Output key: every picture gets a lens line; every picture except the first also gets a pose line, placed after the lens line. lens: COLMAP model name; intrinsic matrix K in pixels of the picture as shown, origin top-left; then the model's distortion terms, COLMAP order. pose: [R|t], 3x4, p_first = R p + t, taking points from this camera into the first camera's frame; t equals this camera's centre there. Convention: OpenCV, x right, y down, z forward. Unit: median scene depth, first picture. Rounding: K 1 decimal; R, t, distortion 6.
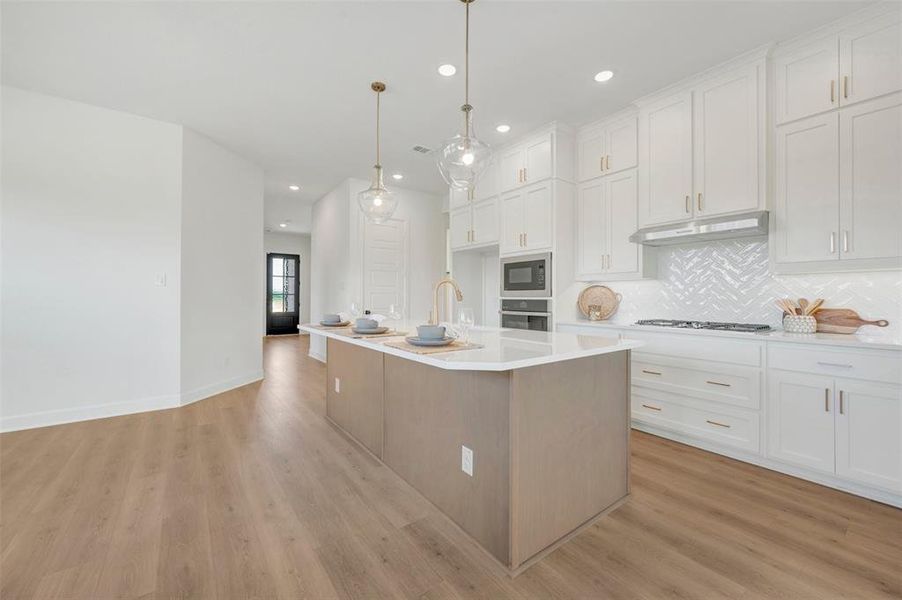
lens RADIAL K [[357.5, 0, 453.6], [0, 357.5, 294.2], [0, 0, 1]] dist [0.000538, 0.000165]
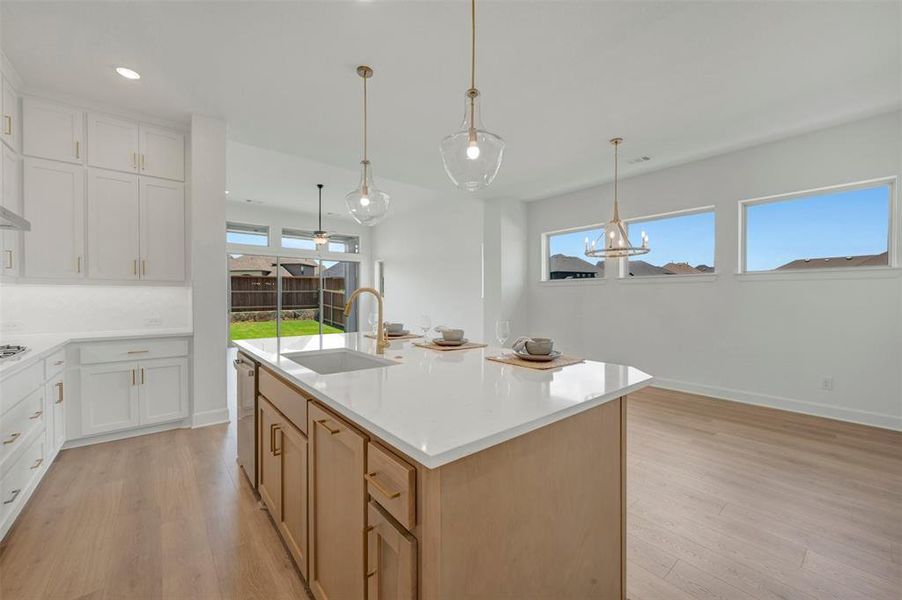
lens RADIAL K [[355.5, 0, 453.2], [0, 355.5, 299.0], [0, 0, 1]] dist [0.000092, 0.000022]
pose [[-0.998937, -0.001682, -0.046069, -0.123825], [-0.001581, 0.999996, -0.002237, -0.010930], [0.046073, -0.002162, -0.998936, 1.286381]]
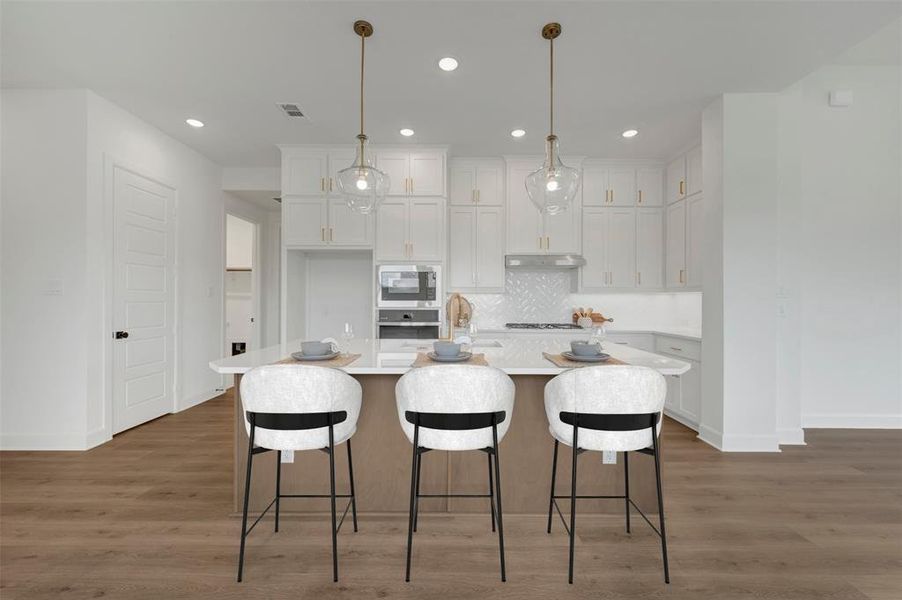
lens RADIAL K [[355.6, 0, 452.1], [0, 355.6, 301.0], [0, 0, 1]] dist [-0.000895, -0.000260]
pose [[0.603673, -0.001957, 0.797229, -0.558040], [-0.010156, 0.999897, 0.010145, -0.022475], [-0.797167, -0.014221, 0.603591, 0.327187]]
